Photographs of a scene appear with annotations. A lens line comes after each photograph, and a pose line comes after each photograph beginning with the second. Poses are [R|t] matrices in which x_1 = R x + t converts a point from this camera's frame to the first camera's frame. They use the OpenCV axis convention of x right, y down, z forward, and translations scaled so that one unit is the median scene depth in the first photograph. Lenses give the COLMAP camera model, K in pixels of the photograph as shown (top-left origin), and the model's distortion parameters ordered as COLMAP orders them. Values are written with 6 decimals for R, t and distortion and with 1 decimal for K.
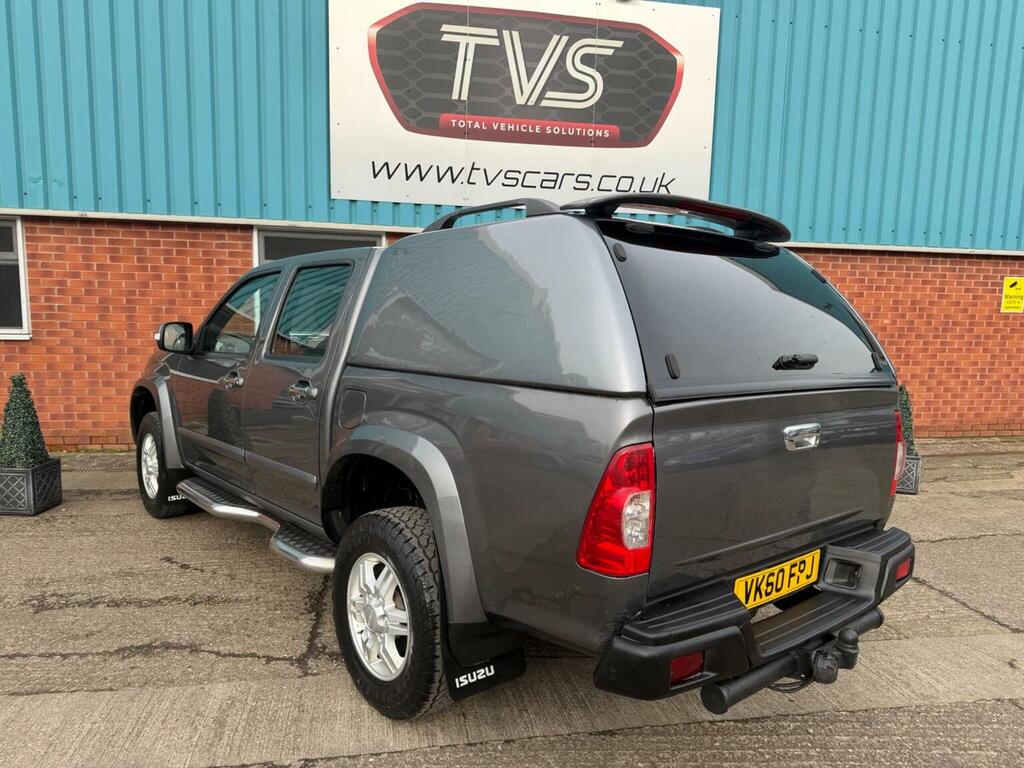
lens RADIAL K [[715.4, 0, 513.5], [0, 715.4, 390.0], [0, 0, 1]] dist [0.028466, -0.030849]
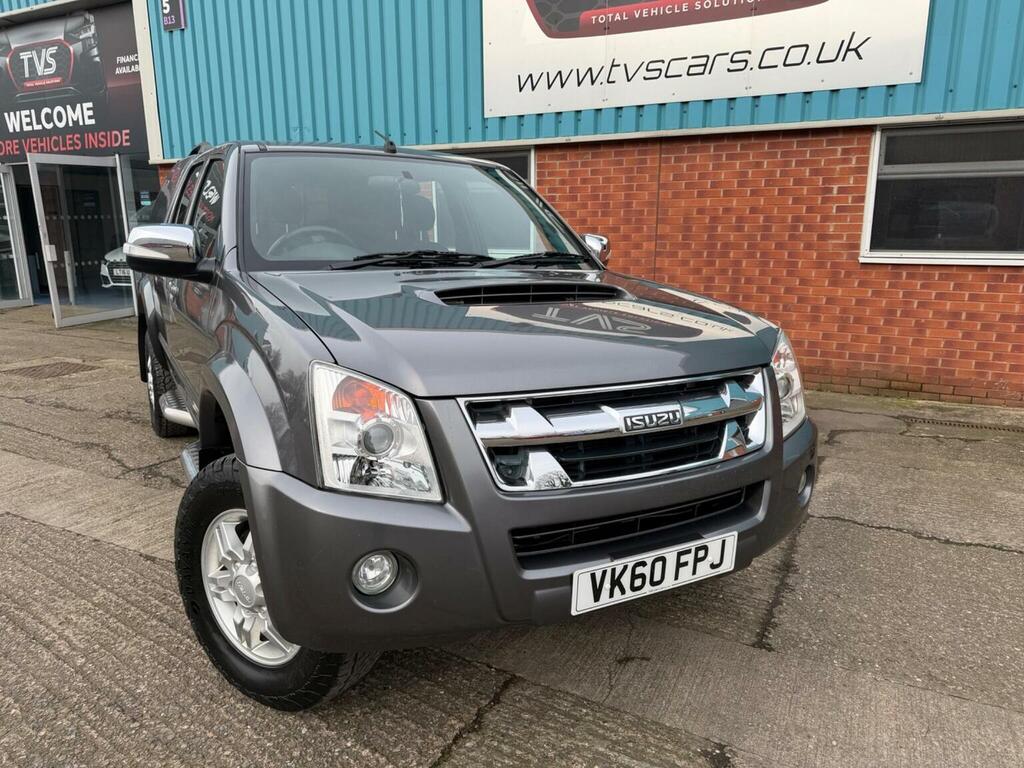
lens RADIAL K [[722.0, 0, 511.5], [0, 722.0, 385.1], [0, 0, 1]] dist [0.011227, -0.014270]
pose [[0.786863, 0.109051, -0.607417, 0.462043], [-0.060460, 0.993151, 0.099982, 0.017036], [0.614159, -0.041948, 0.788066, 0.162953]]
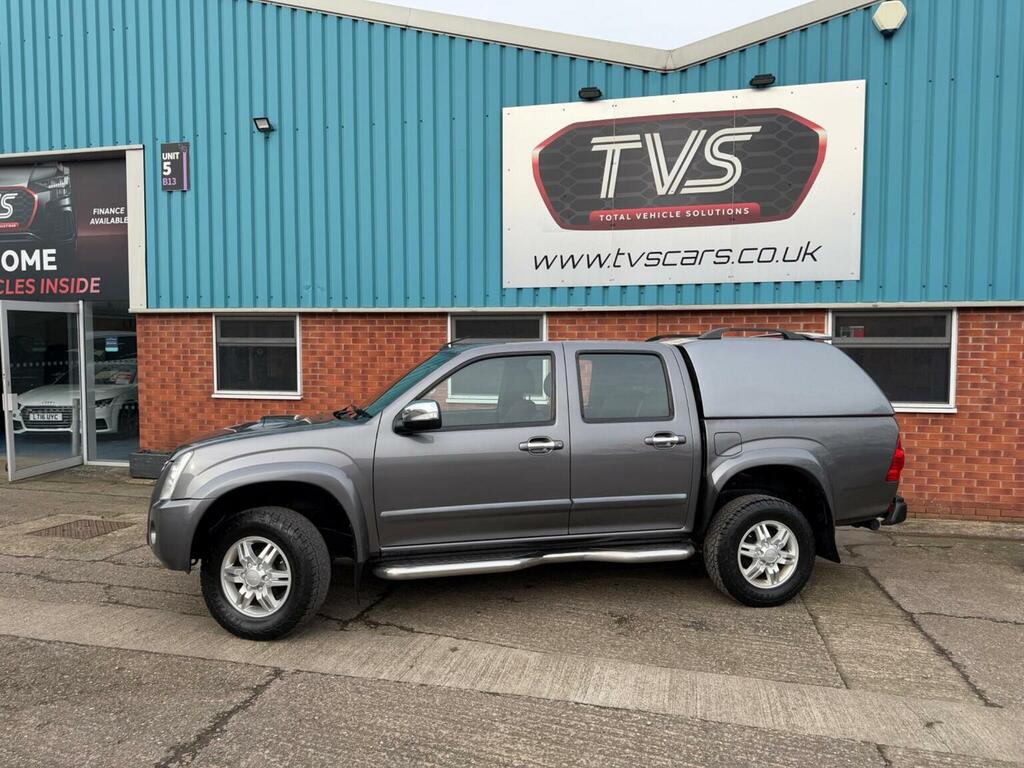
lens RADIAL K [[708.9, 0, 512.1], [0, 708.9, 390.1], [0, 0, 1]] dist [0.072239, -0.093482]
pose [[0.913214, 0.001711, -0.407477, 0.256939], [-0.037205, 0.996164, -0.079197, 0.006088], [0.405779, 0.087484, 0.909775, -0.092002]]
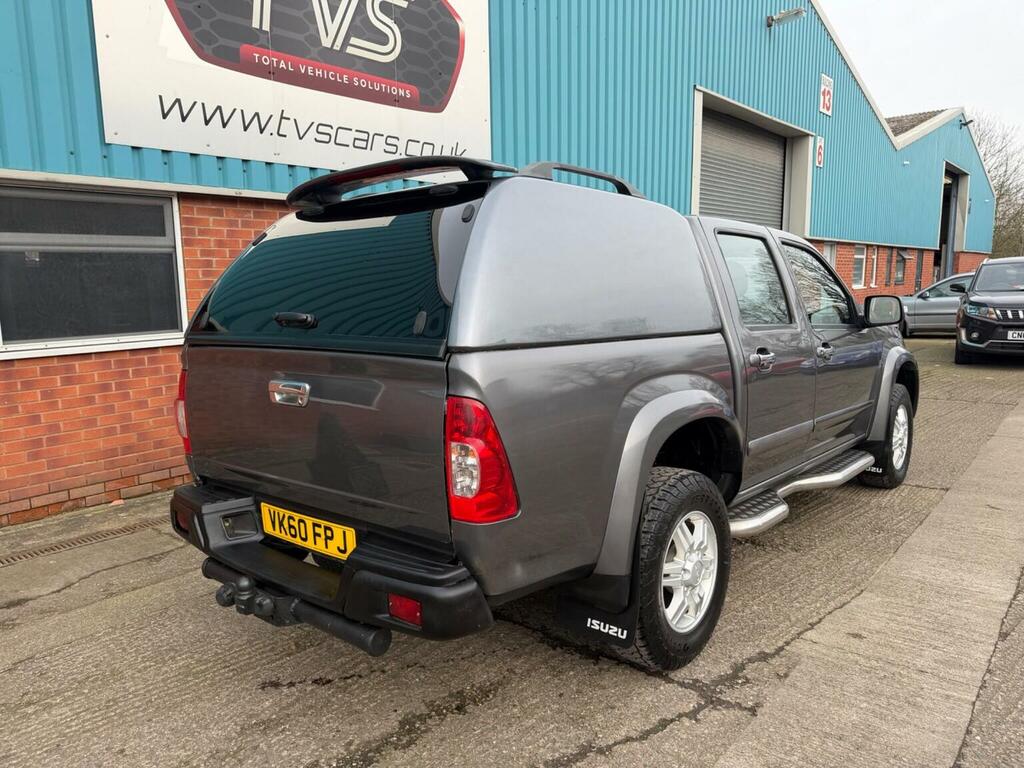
lens RADIAL K [[722.0, 0, 511.5], [0, 722.0, 385.1], [0, 0, 1]] dist [0.011227, -0.014270]
pose [[0.777489, -0.130508, 0.615206, -0.403569], [0.121791, 0.990958, 0.056301, -0.024083], [-0.616991, 0.031153, 0.786353, 0.208655]]
